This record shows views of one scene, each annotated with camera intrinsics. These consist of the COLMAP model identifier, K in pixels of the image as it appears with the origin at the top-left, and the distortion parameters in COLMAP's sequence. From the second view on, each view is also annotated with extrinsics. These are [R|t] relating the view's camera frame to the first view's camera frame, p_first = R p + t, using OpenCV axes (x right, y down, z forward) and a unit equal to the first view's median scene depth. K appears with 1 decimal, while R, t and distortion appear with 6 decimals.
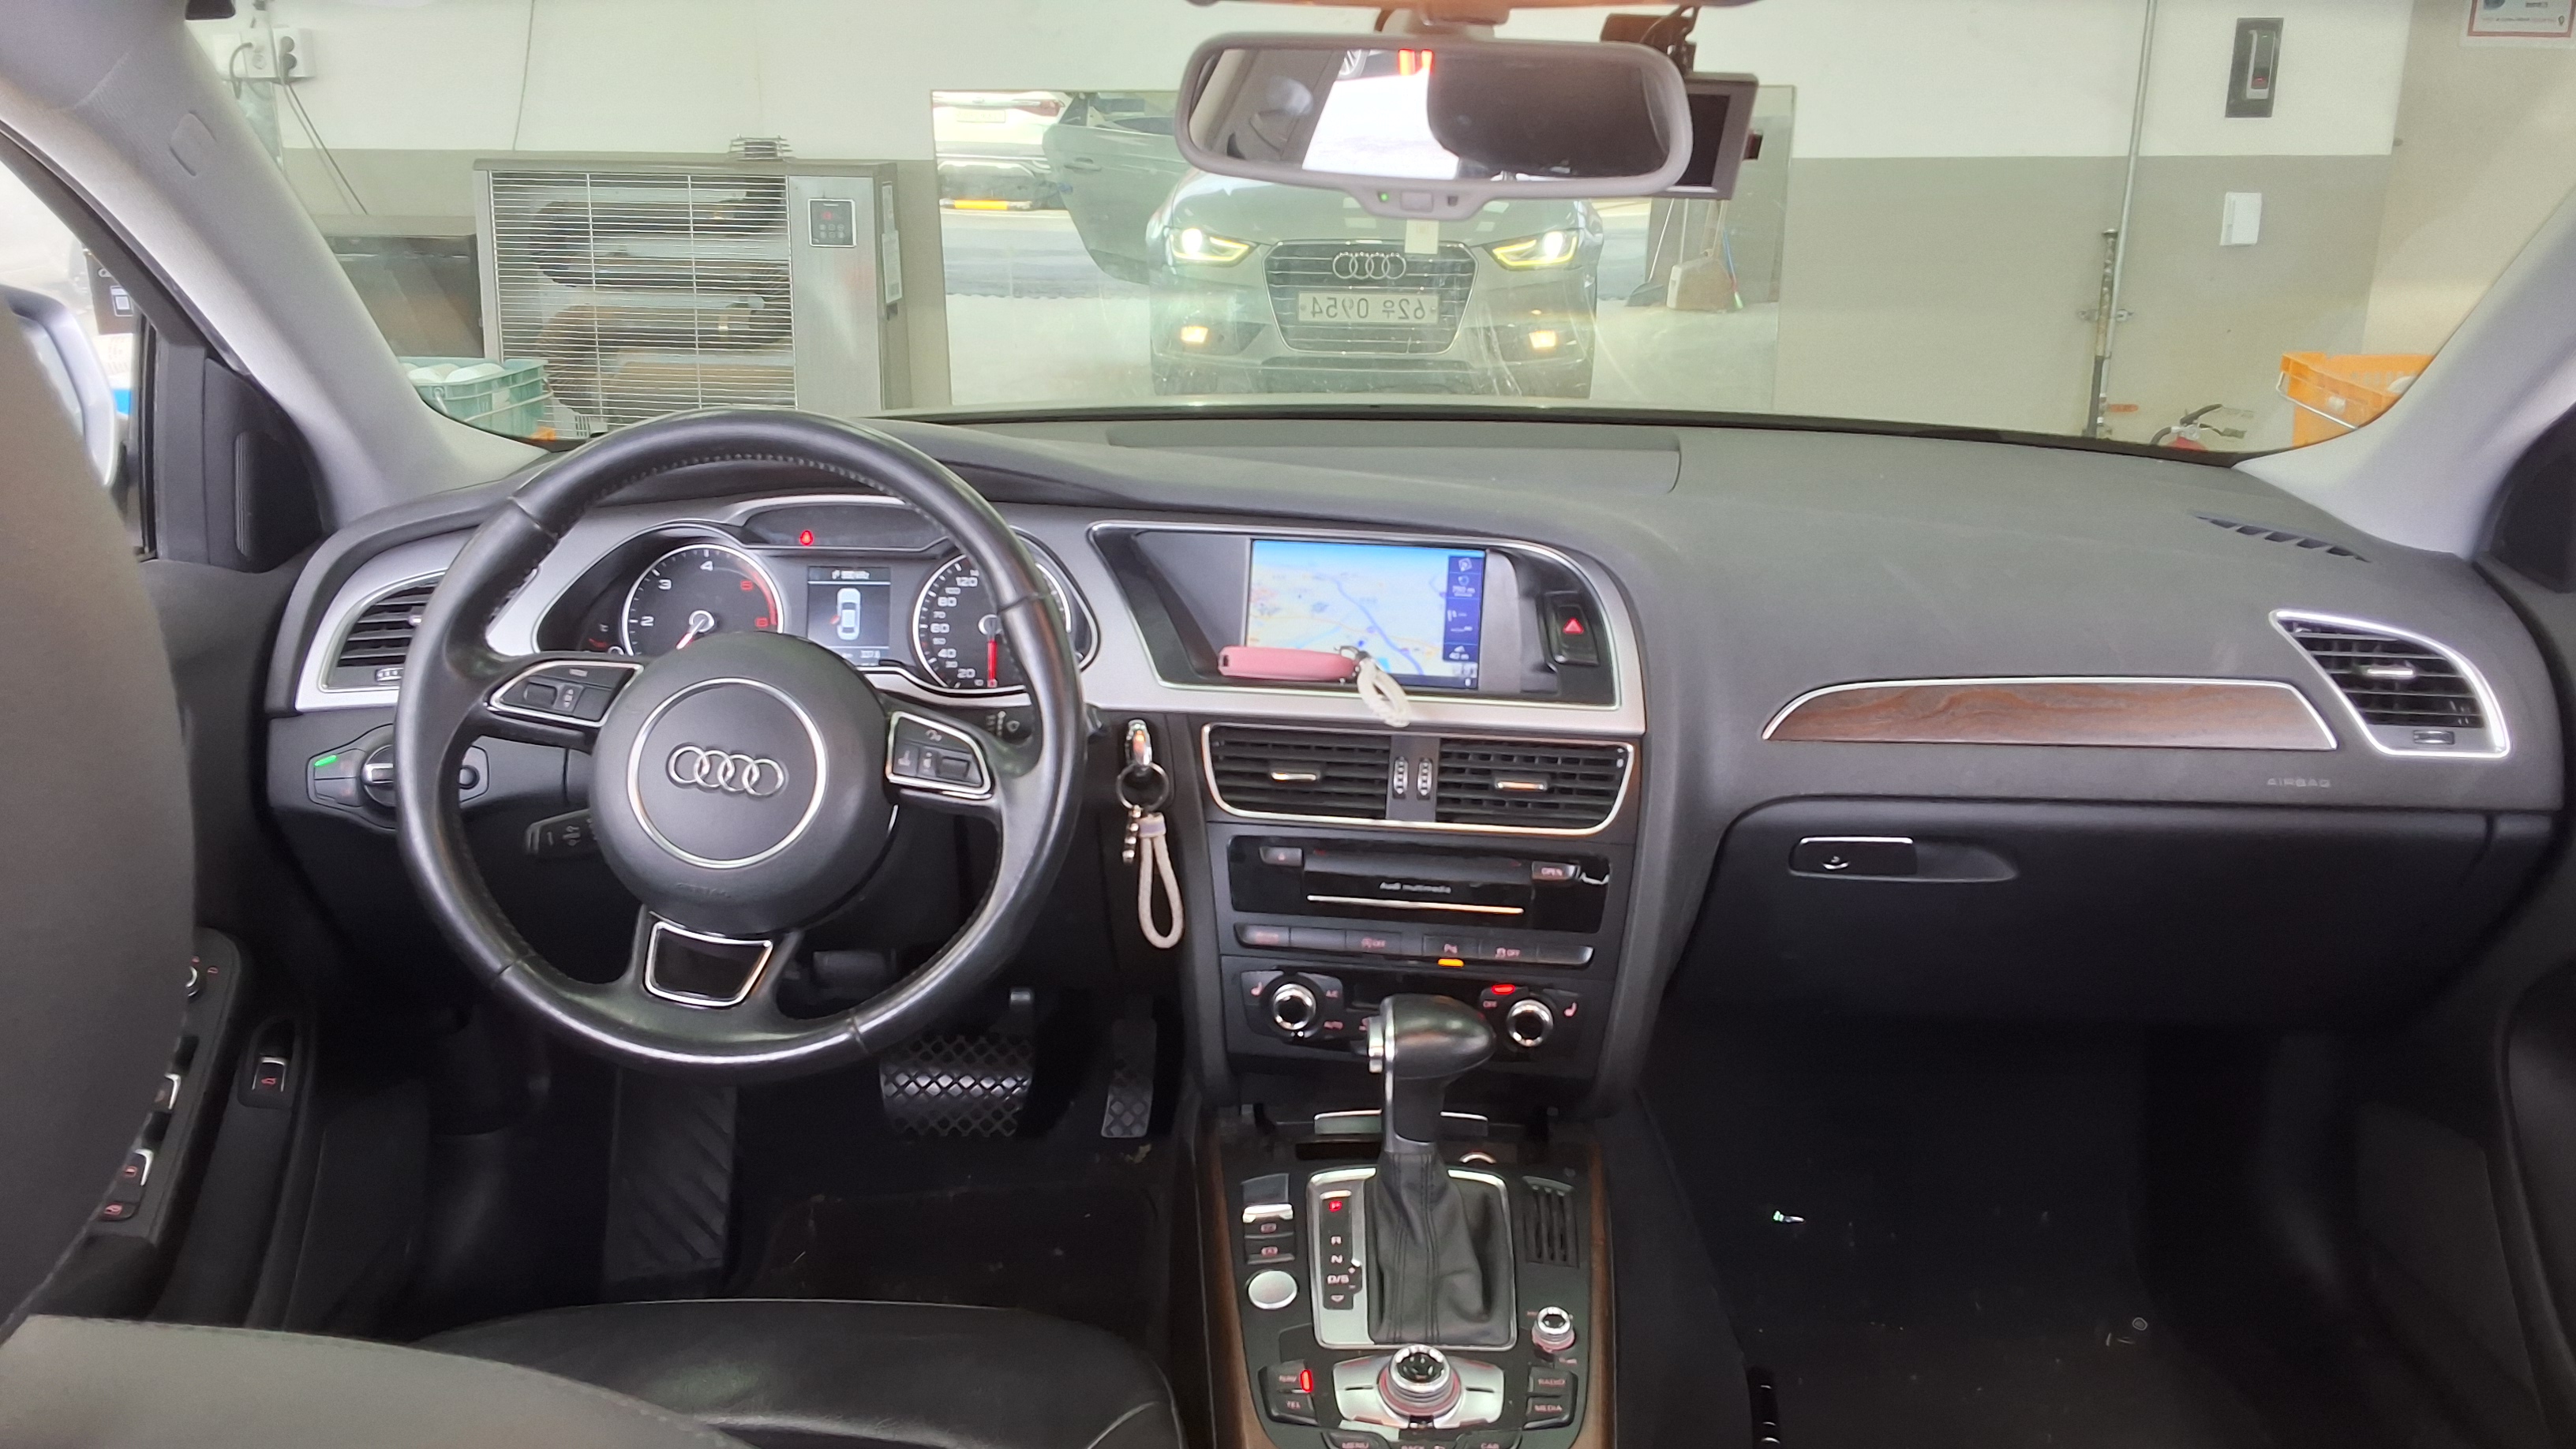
lens RADIAL K [[2123.1, 0, 1286.0], [0, 2123.1, 765.1], [0, 0, 1]] dist [0.110114, -0.133721]
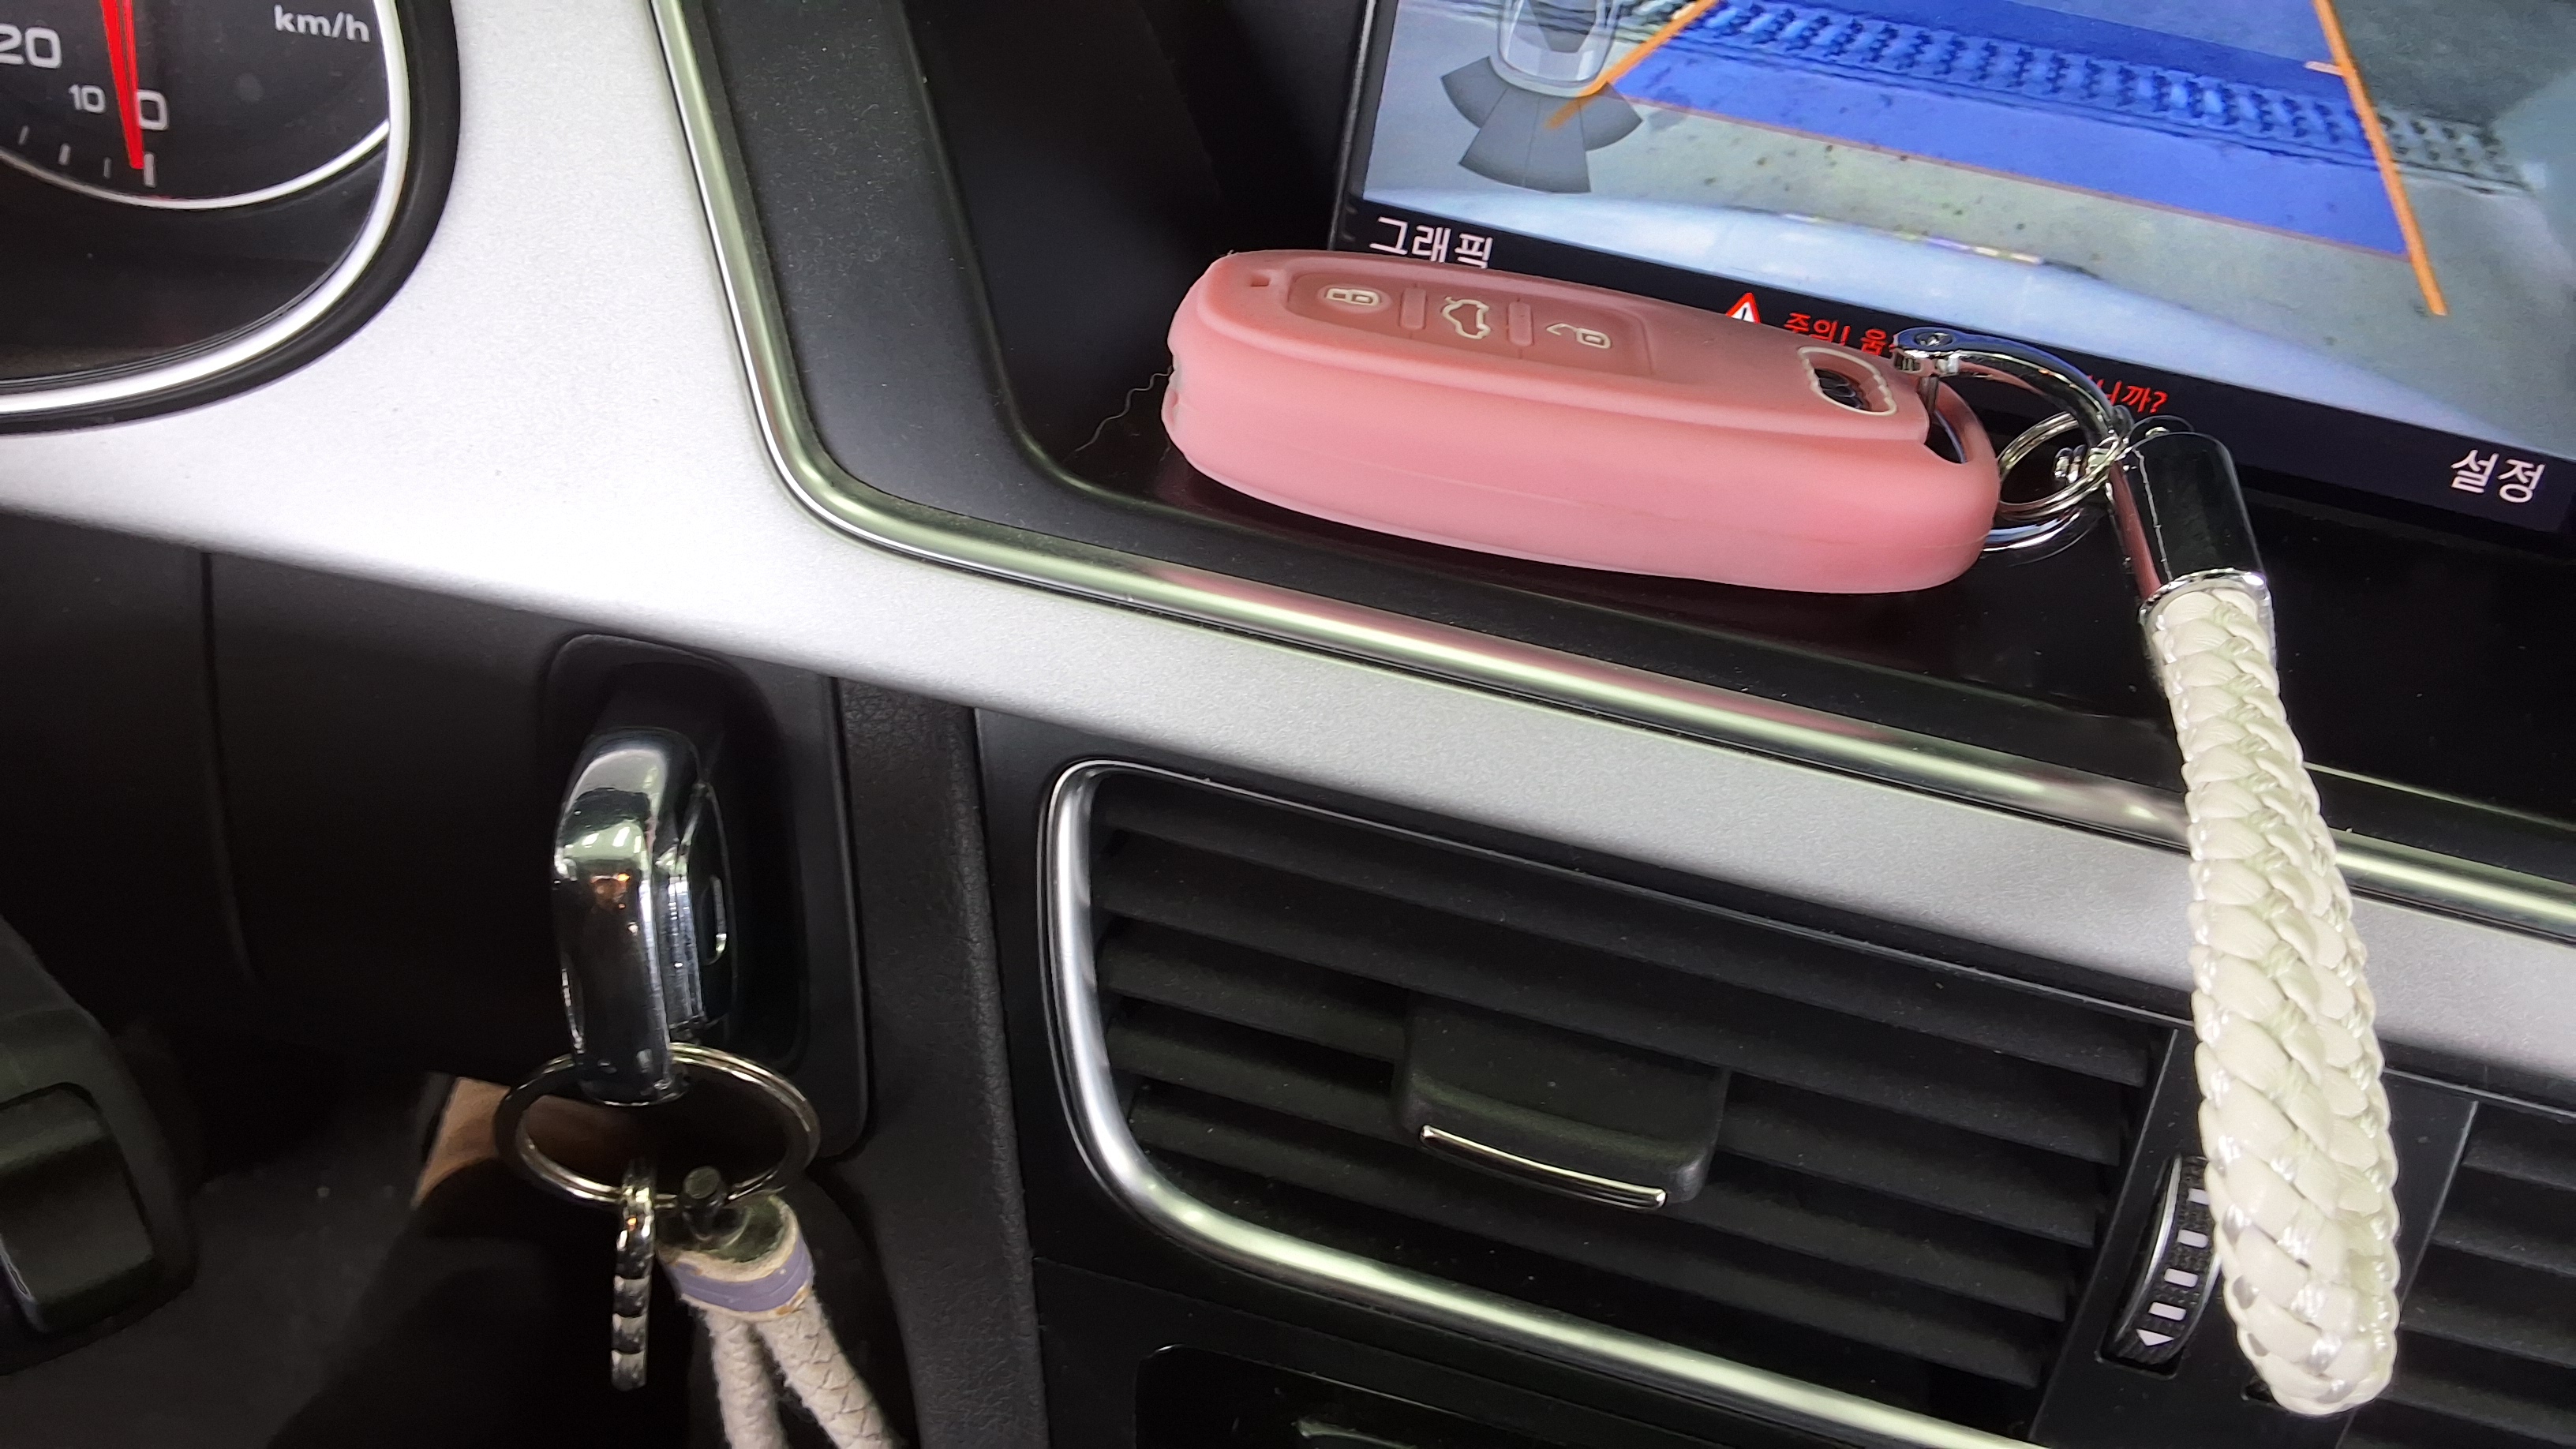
lens RADIAL K [[2103.1, 0, 1286.2], [0, 2103.1, 759.7], [0, 0, 1]] dist [0.083885, -0.135352]
pose [[0.993945, 0.109870, 0.001557, -0.019004], [-0.096993, 0.870619, 0.482301, -0.094951], [0.051635, -0.479532, 0.876004, 0.788574]]
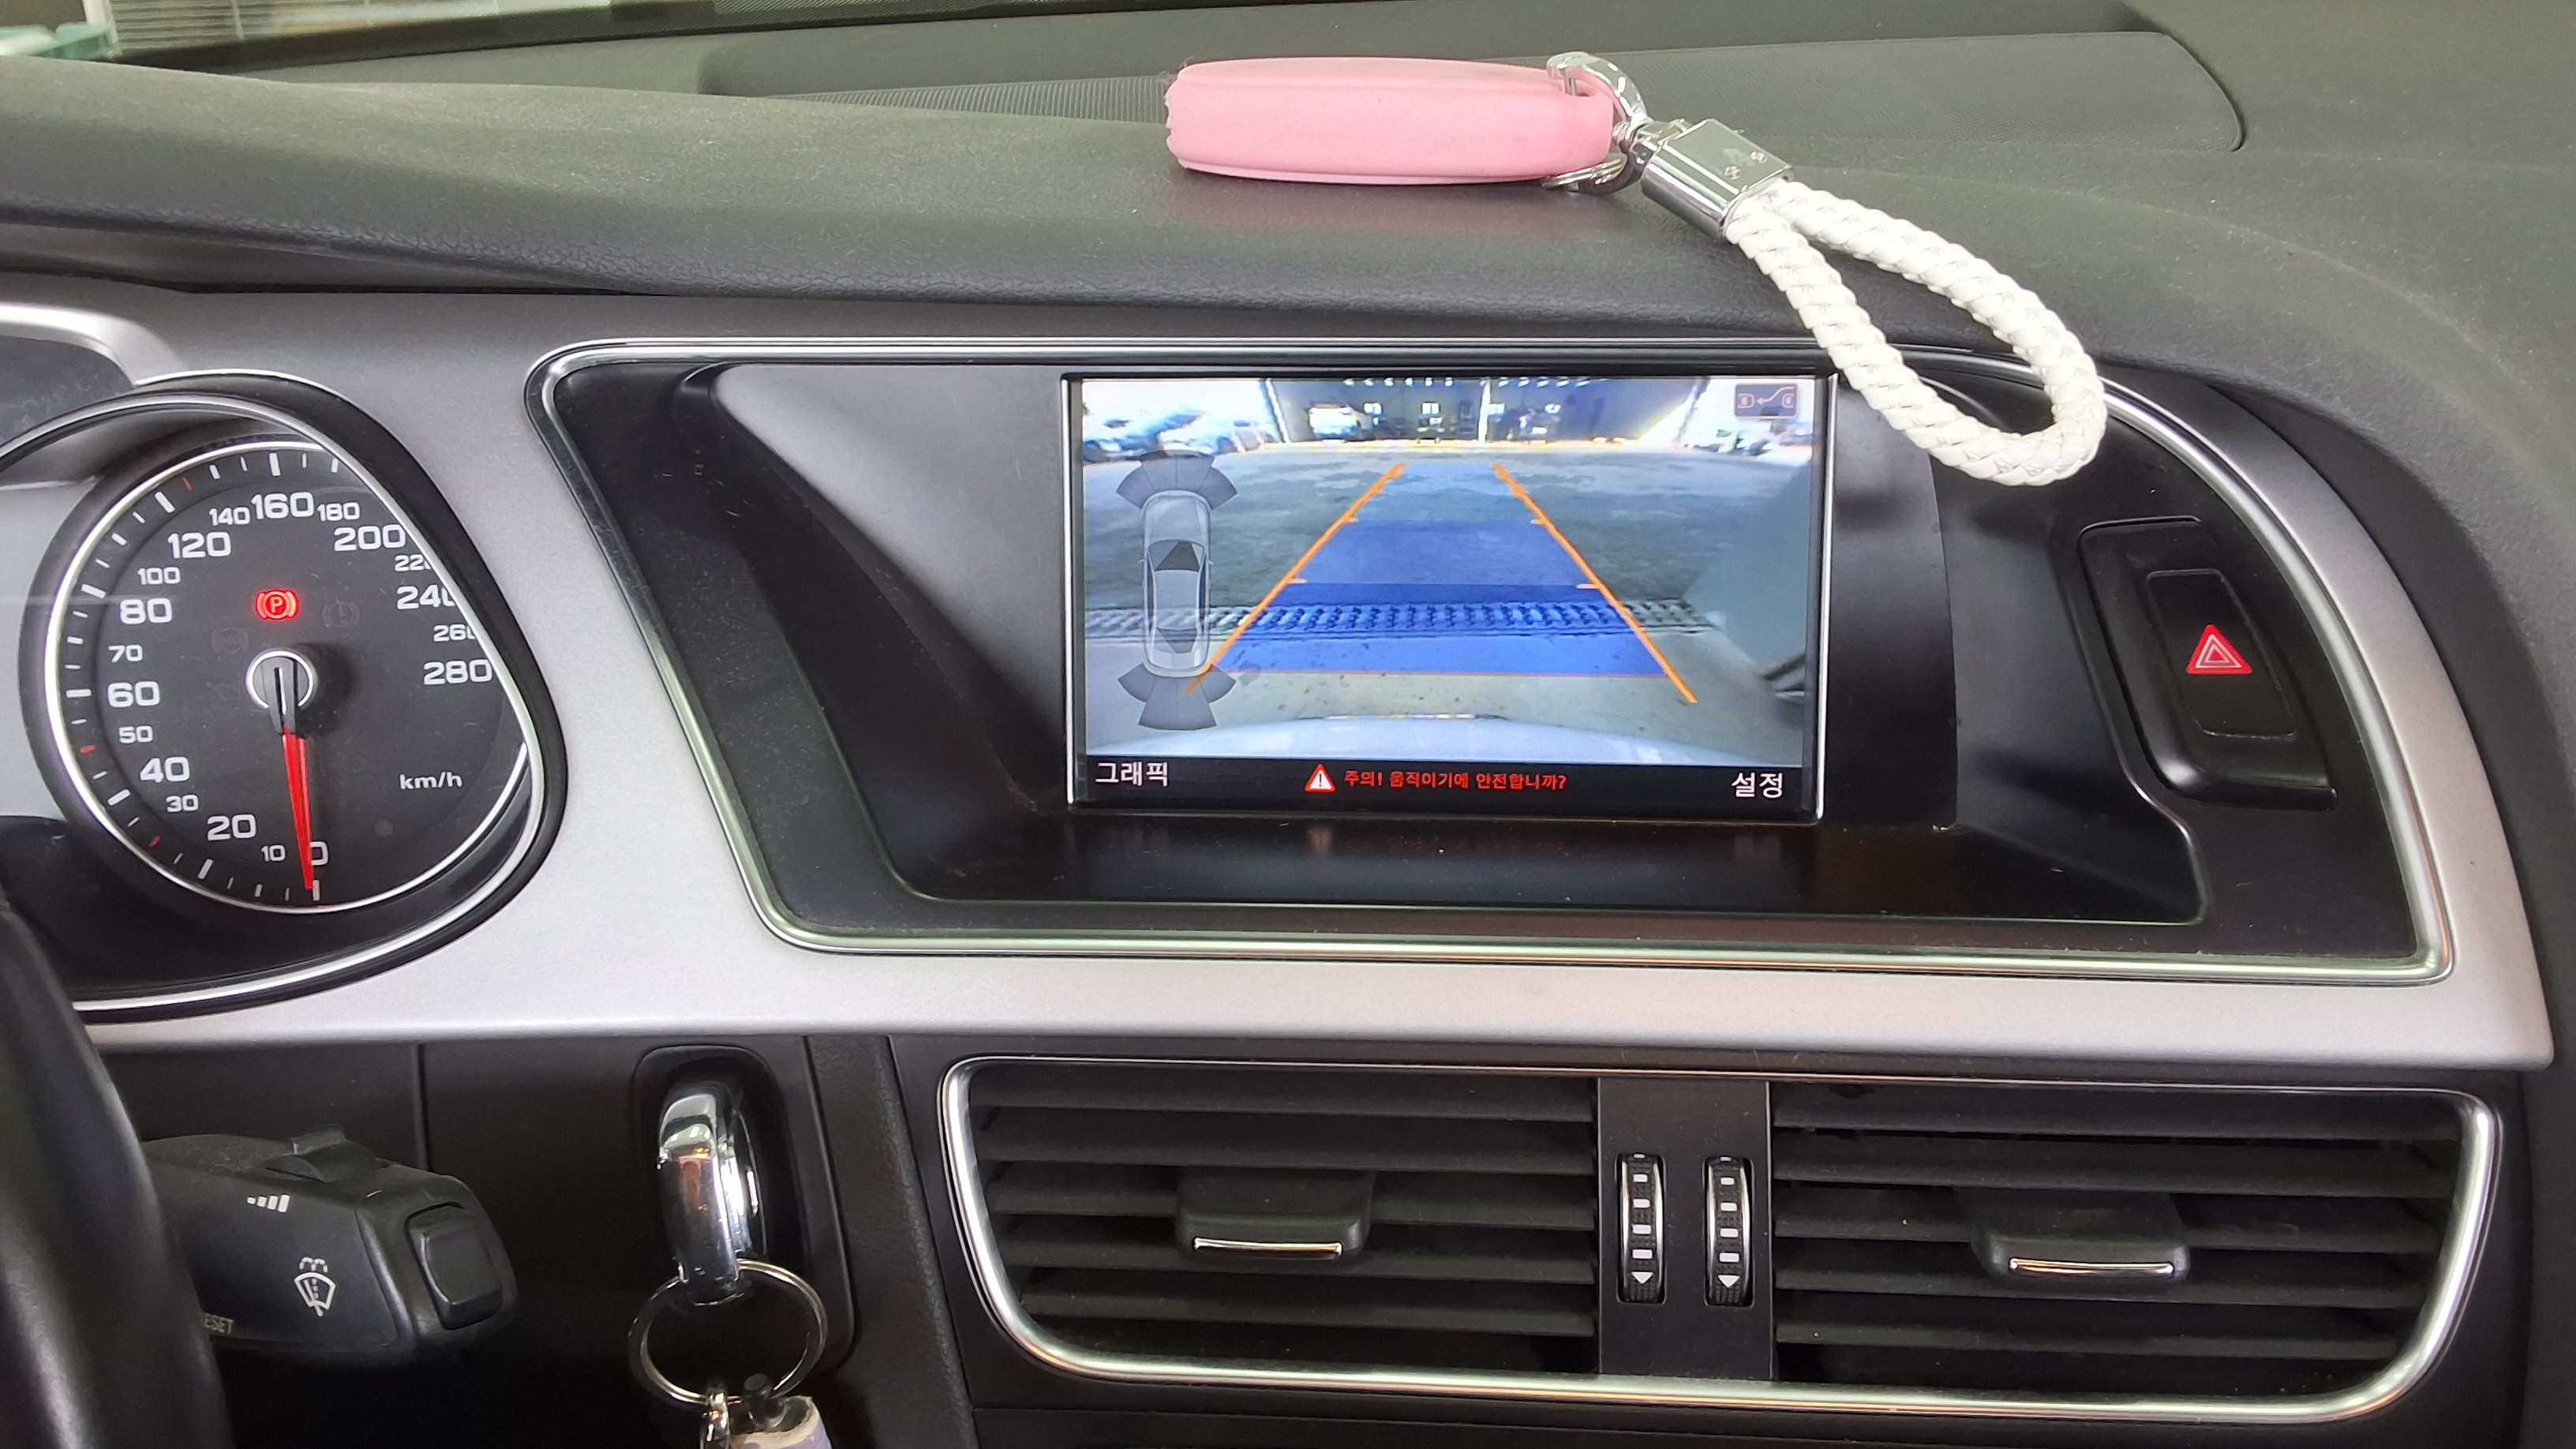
lens RADIAL K [[2123.1, 0, 1286.0], [0, 2123.1, 765.1], [0, 0, 1]] dist [0.110114, -0.133721]
pose [[0.996613, -0.069497, 0.043955, -0.001876], [0.062020, 0.986255, 0.153146, -0.093640], [-0.053994, -0.149902, 0.987225, 0.662416]]
